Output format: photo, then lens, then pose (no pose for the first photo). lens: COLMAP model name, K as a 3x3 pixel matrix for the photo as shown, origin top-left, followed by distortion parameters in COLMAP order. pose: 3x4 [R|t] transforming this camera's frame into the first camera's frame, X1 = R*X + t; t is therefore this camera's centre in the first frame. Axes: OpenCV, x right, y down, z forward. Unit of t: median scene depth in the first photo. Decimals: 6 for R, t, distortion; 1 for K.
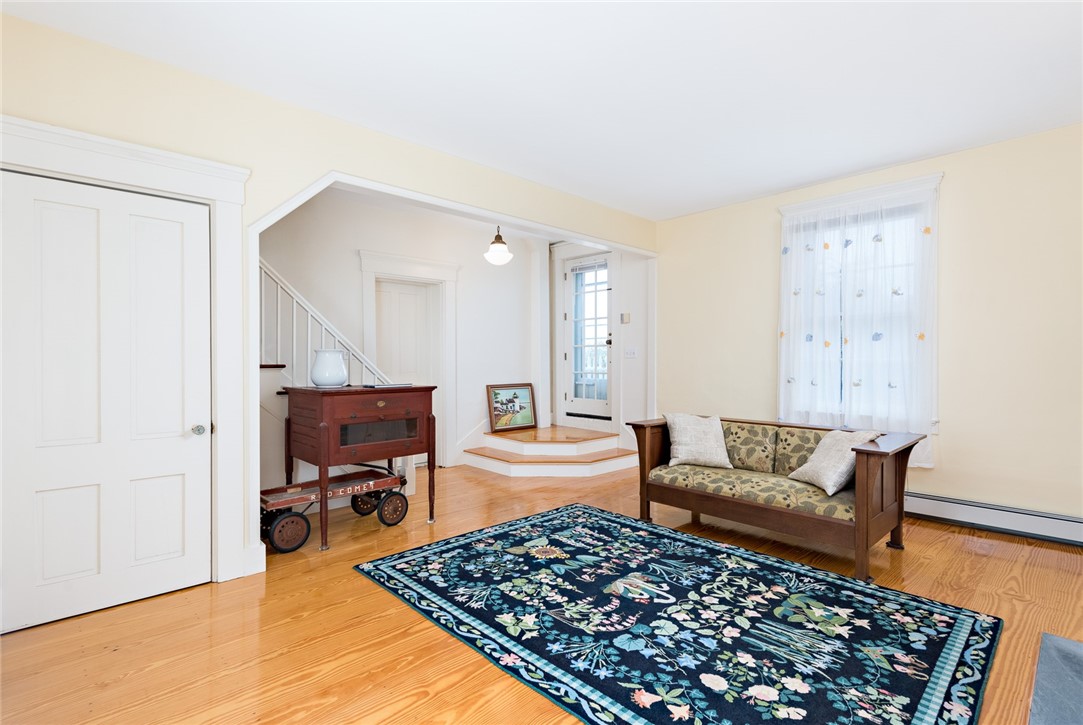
lens RADIAL K [[524.1, 0, 540.1], [0, 524.1, 361.9], [0, 0, 1]] dist [0.000122, -0.000001]
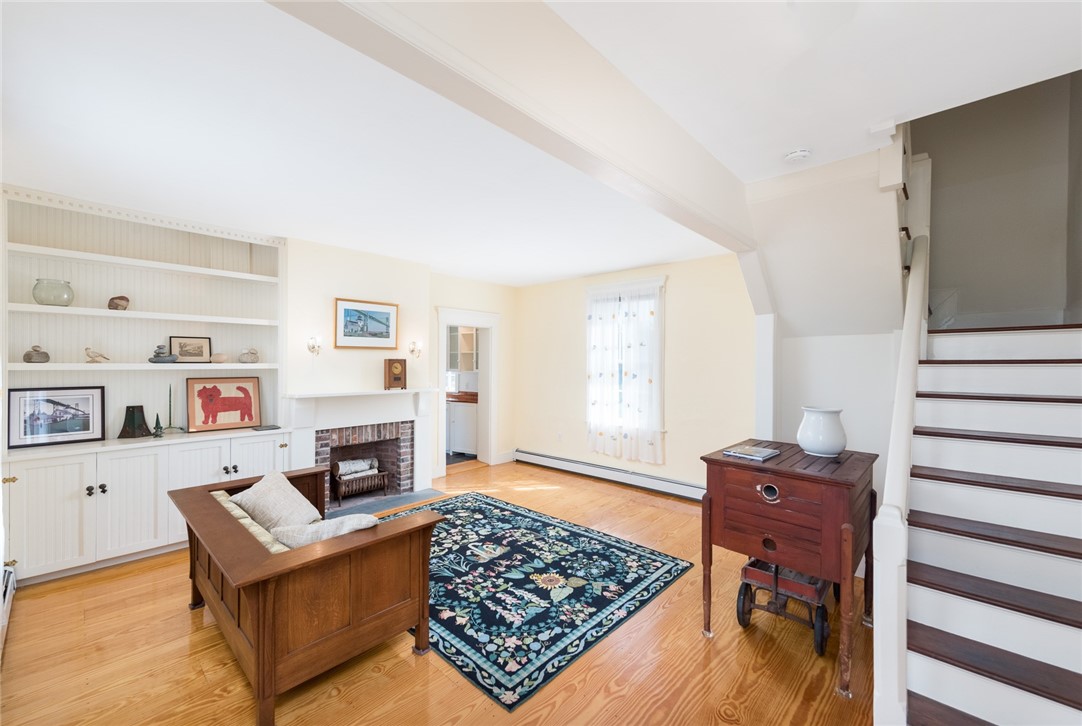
lens RADIAL K [[433.3, 0, 542.8], [0, 433.3, 364.4], [0, 0, 1]] dist [0.002548, -0.001272]
pose [[-0.997729, -0.002143, -0.067323, 0.102003], [-0.002572, 0.999977, 0.006294, -0.122667], [0.067308, 0.006453, -0.997711, 2.138357]]
